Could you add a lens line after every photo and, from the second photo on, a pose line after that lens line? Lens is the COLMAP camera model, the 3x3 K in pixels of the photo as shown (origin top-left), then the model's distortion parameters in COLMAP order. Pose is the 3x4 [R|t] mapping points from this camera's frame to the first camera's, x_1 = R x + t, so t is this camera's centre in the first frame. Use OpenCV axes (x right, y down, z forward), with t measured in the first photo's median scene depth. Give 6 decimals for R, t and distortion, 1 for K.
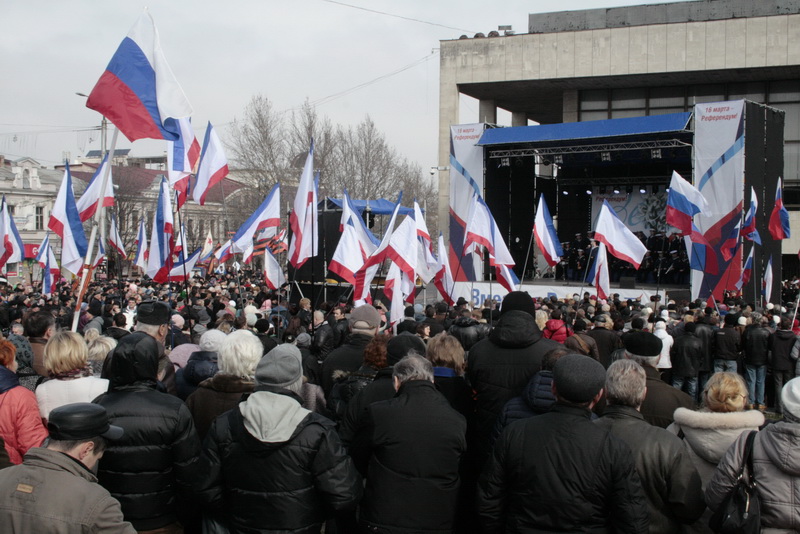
lens RADIAL K [[970.5, 0, 399.2], [0, 970.5, 265.3], [0, 0, 1]] dist [-0.021765, 0.000000]
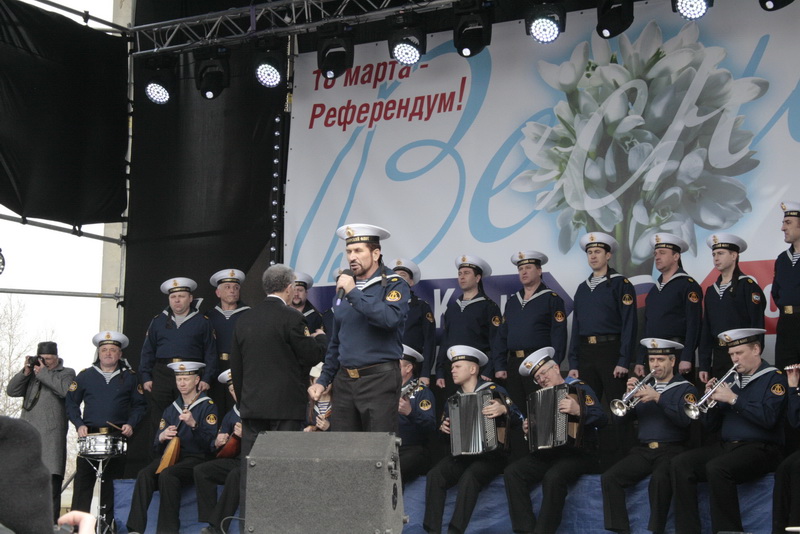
lens RADIAL K [[1914.2, 0, 401.5], [0, 1914.2, 262.8], [0, 0, 1]] dist [0.222351, 0.000000]
pose [[0.994094, 0.024147, 0.105800, 0.188960], [-0.005360, 0.984666, -0.174371, 0.025141], [-0.108388, 0.172774, 0.978980, 0.666548]]
